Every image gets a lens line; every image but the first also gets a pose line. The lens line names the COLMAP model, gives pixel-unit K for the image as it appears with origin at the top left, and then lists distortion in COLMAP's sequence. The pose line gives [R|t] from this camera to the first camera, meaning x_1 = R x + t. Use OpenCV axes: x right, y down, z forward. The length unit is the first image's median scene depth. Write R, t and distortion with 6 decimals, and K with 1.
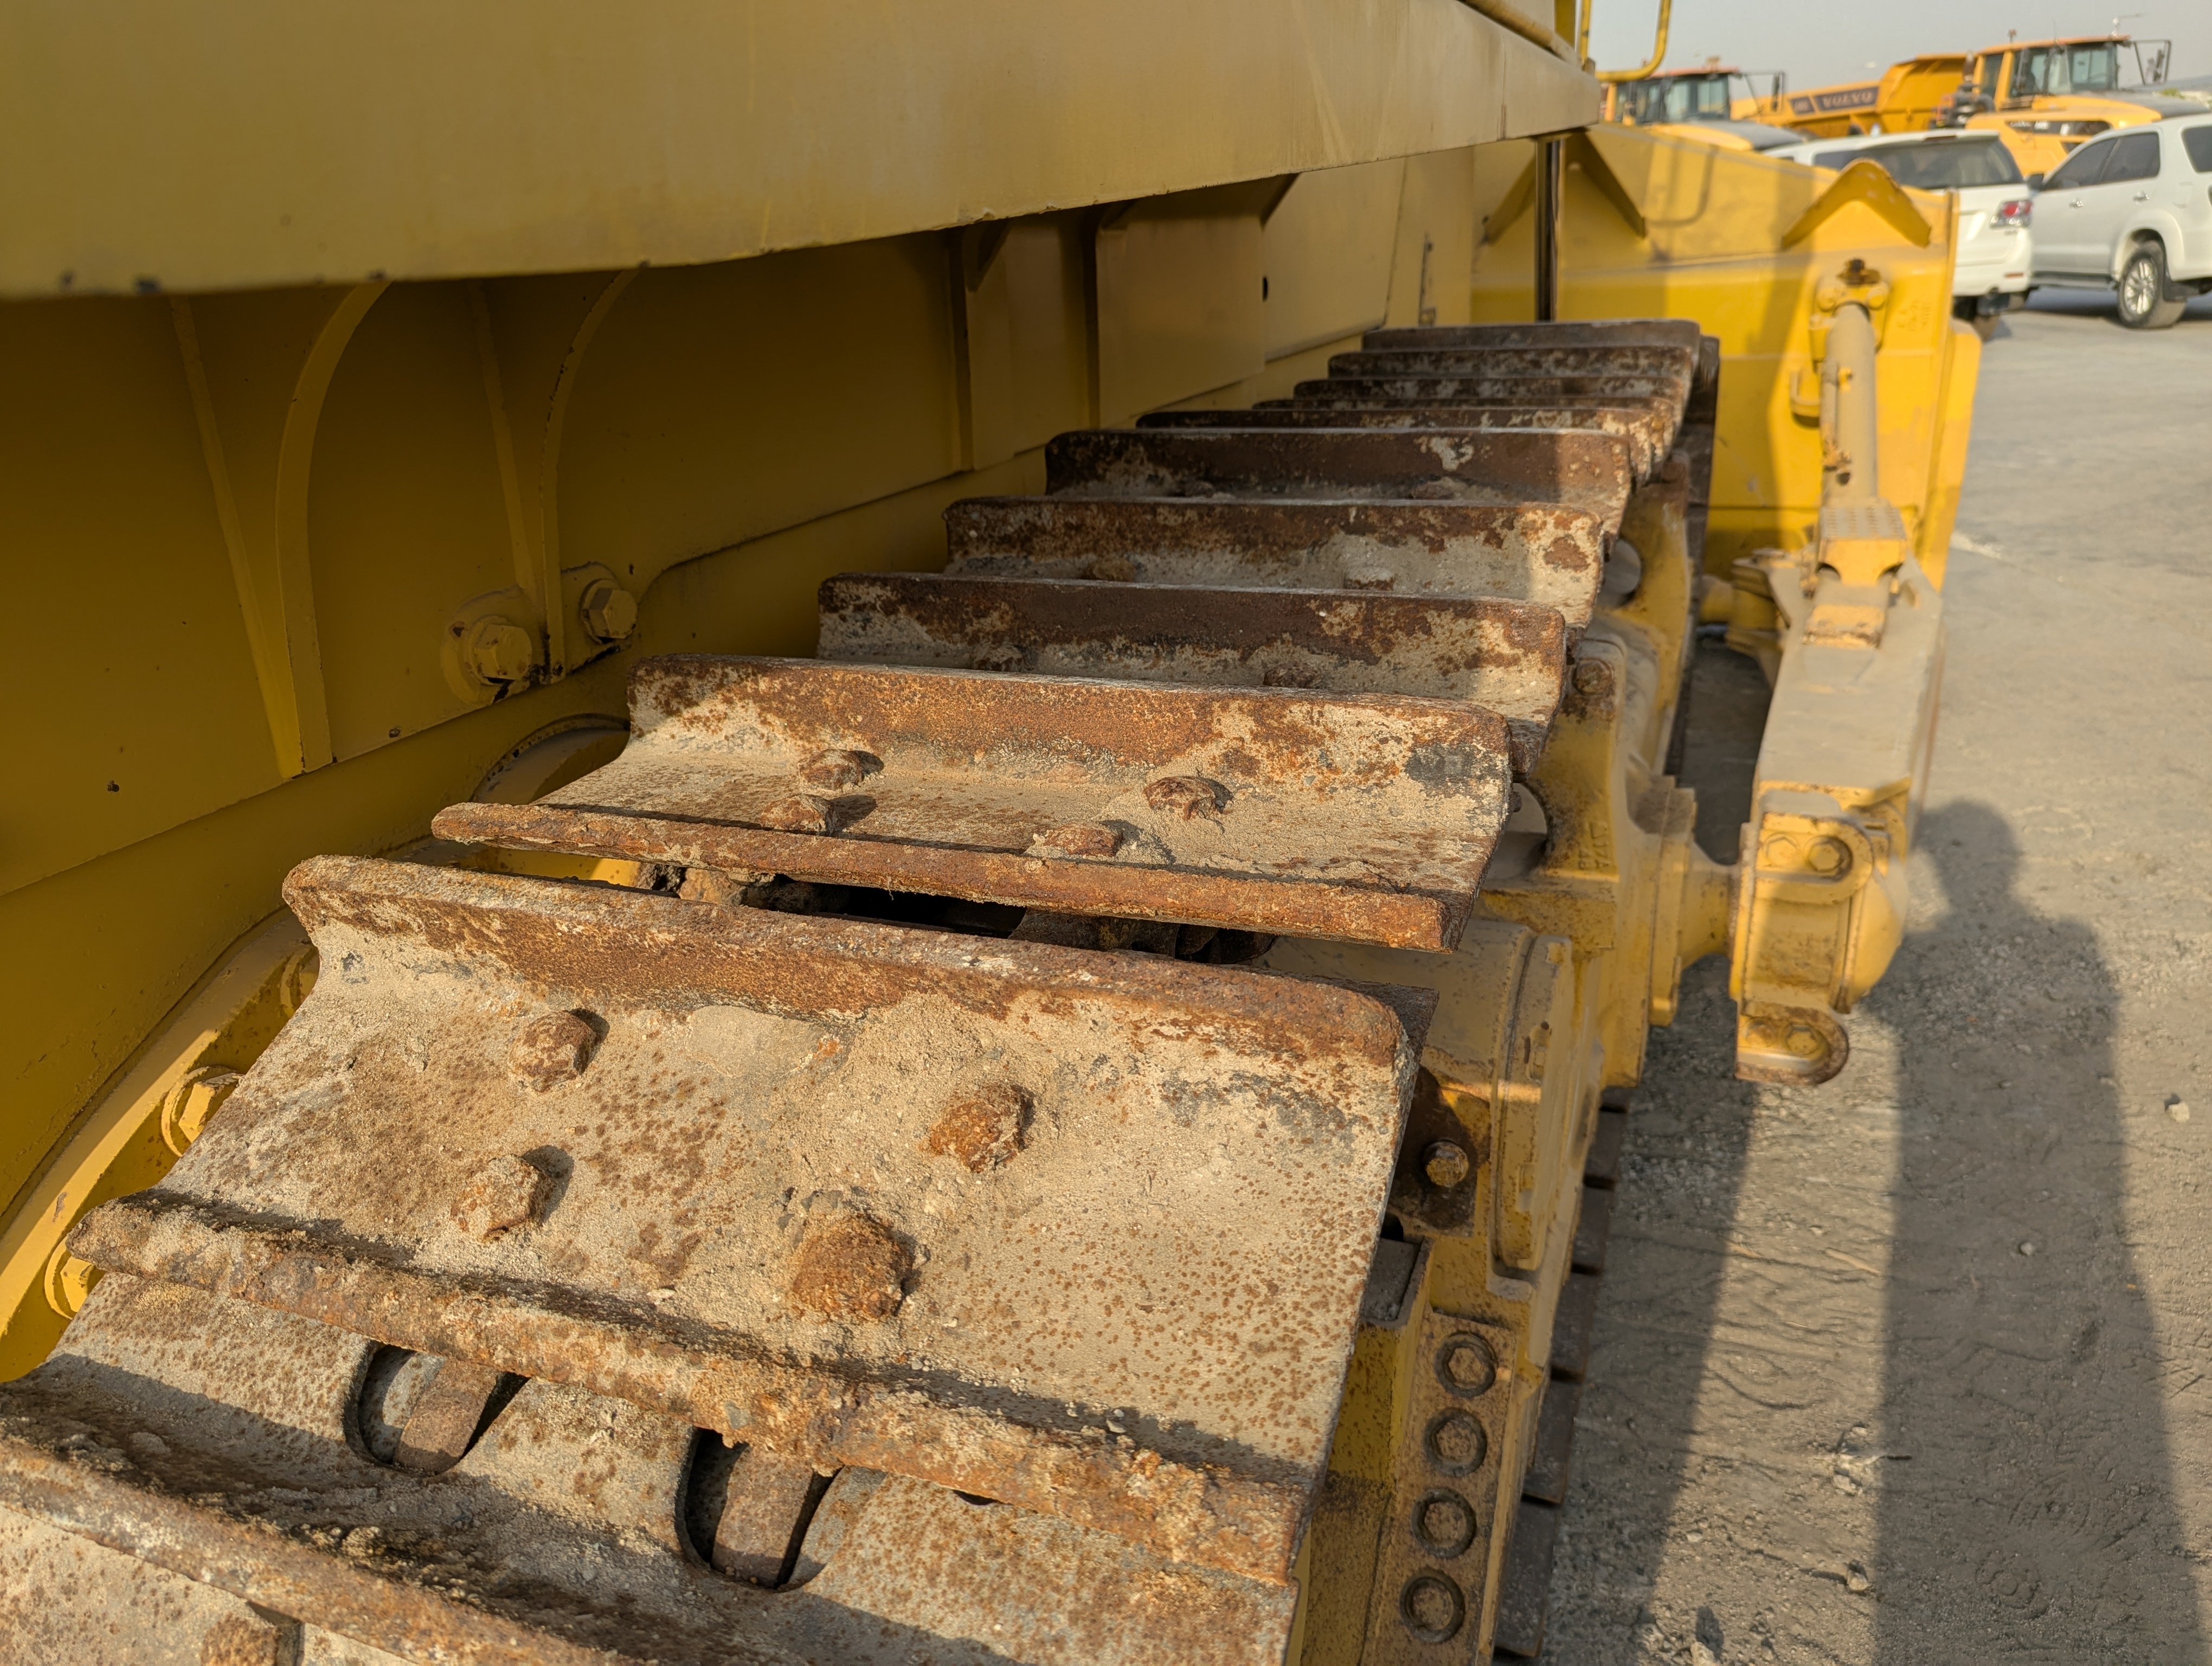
lens RADIAL K [[1500.9, 0, 1086.8], [0, 1500.9, 833.0], [0, 0, 1]] dist [0.037302, -0.027751]
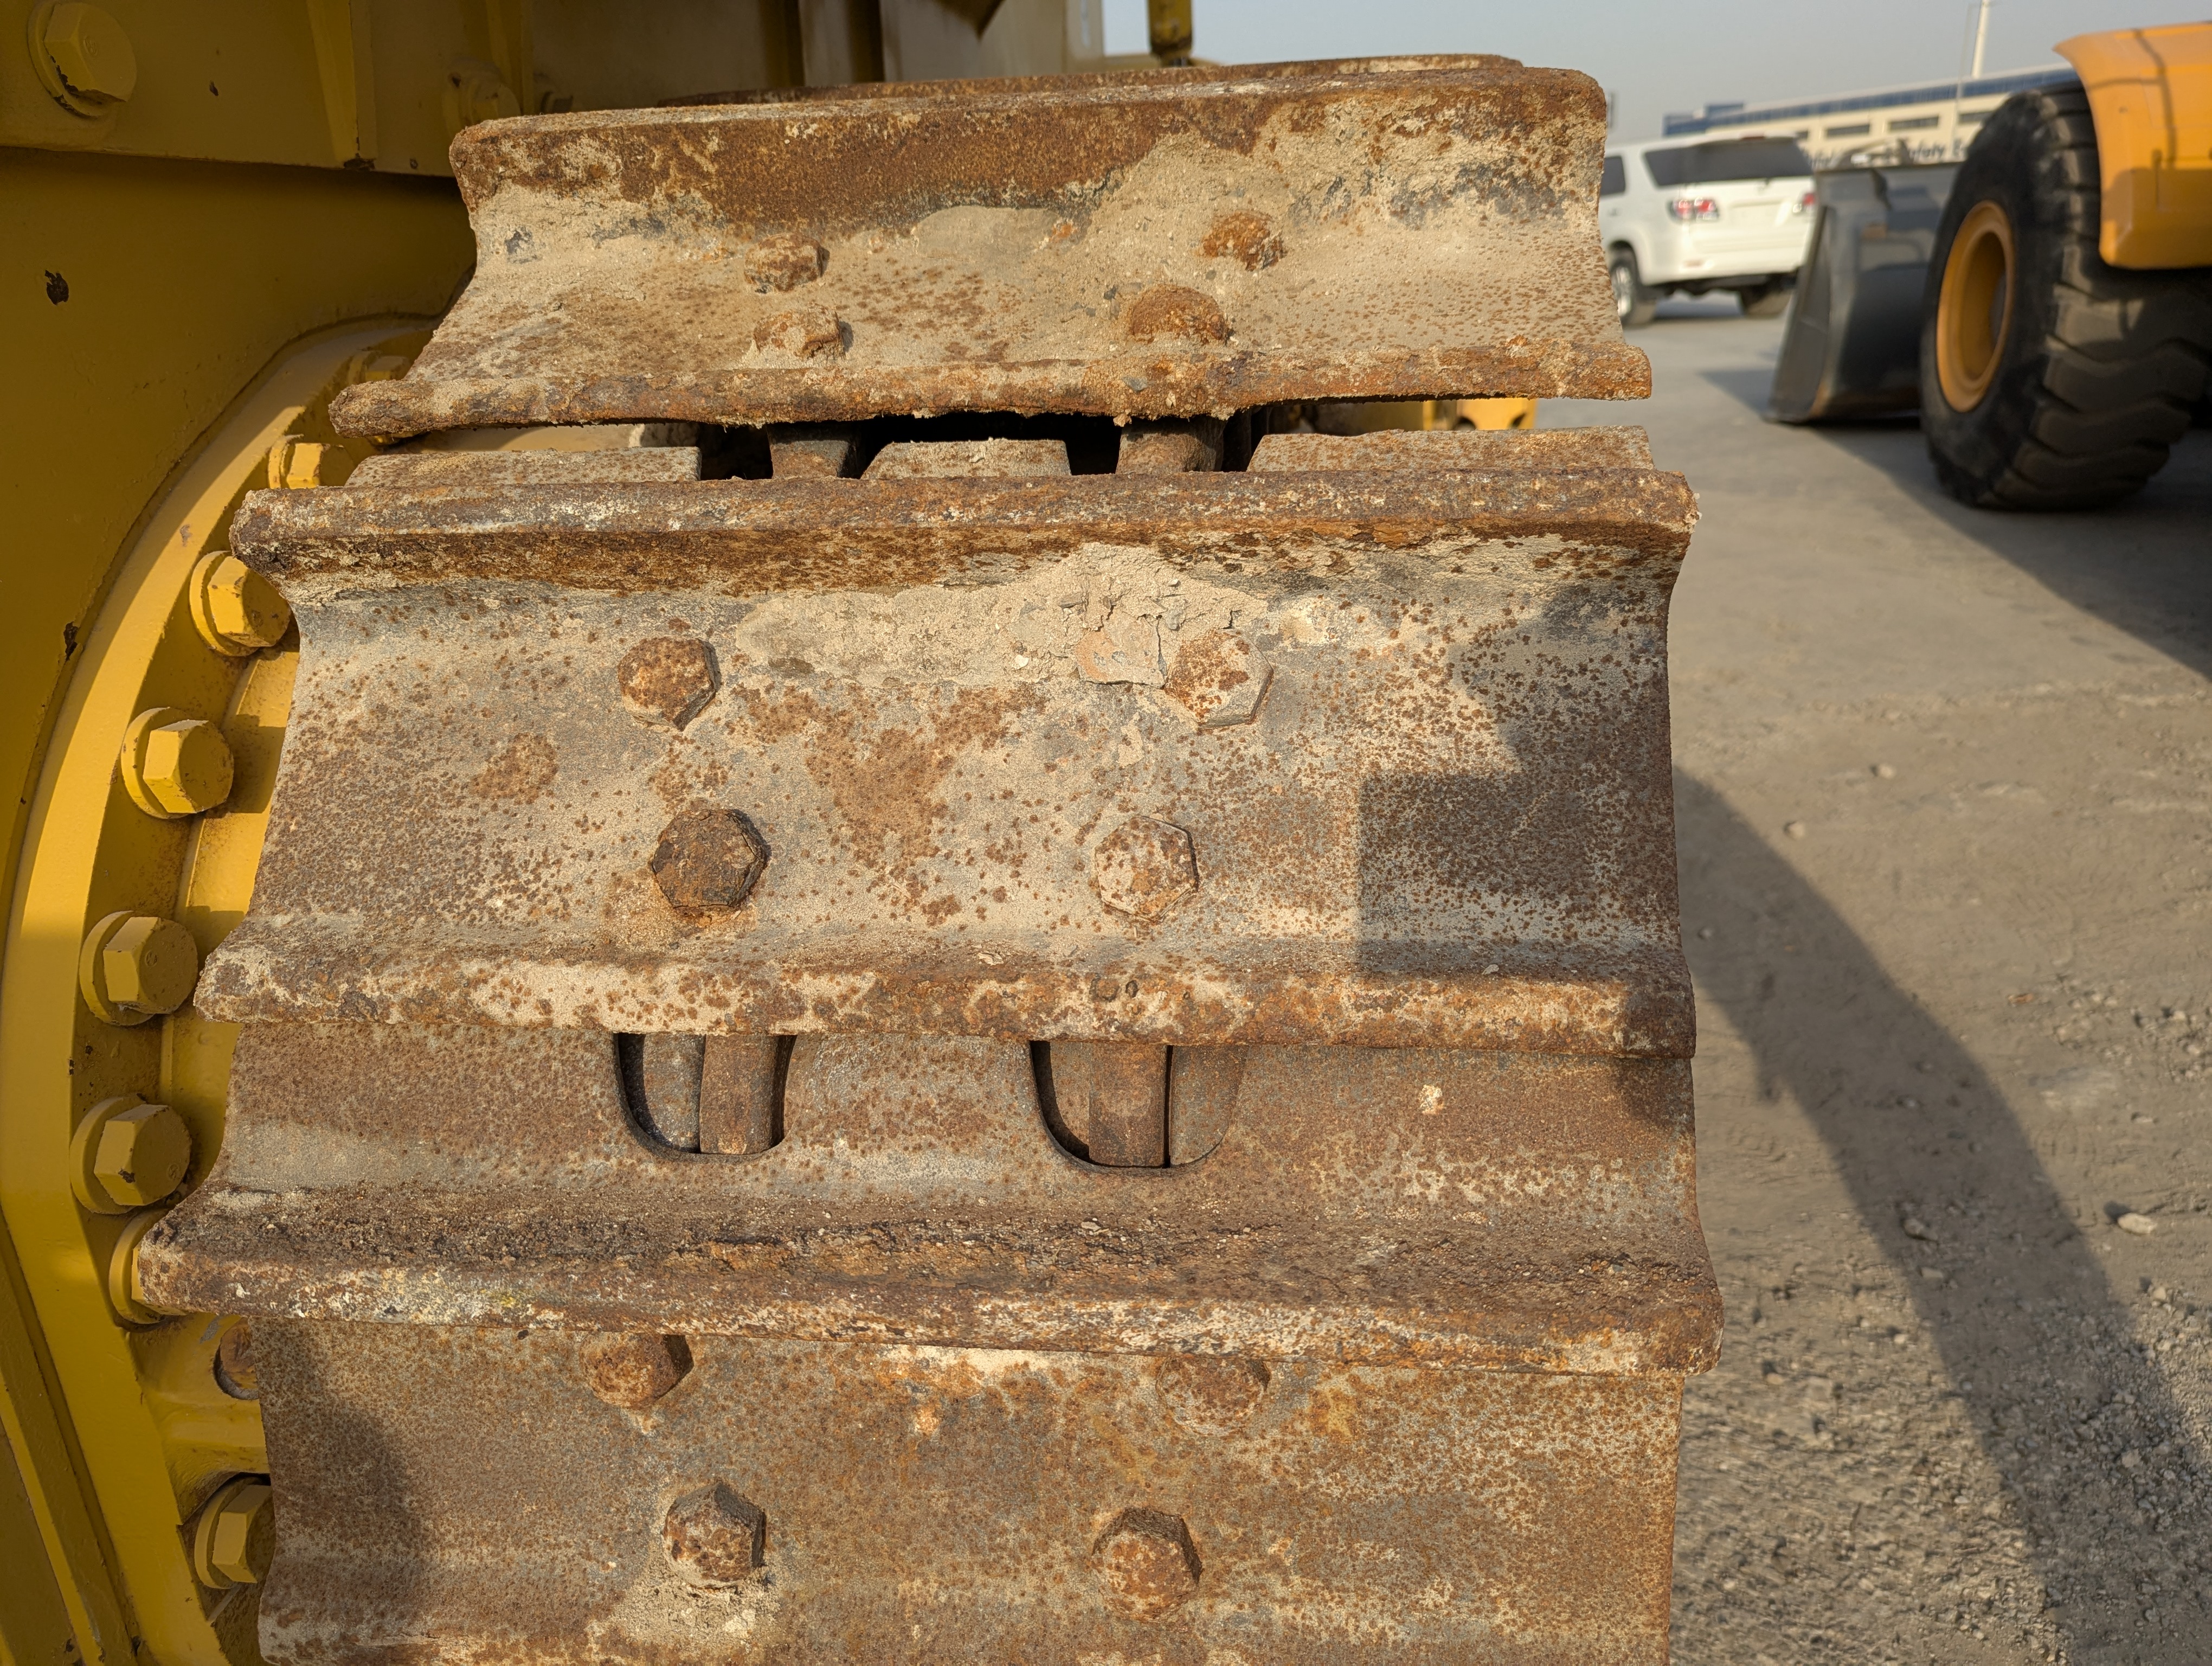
lens RADIAL K [[1500.9, 0, 1086.8], [0, 1500.9, 833.0], [0, 0, 1]] dist [0.037302, -0.027751]
pose [[0.966798, -0.084862, 0.241038, -0.486582], [0.085323, 0.996317, 0.008543, 0.608063], [-0.240876, 0.012307, 0.970478, -0.065907]]
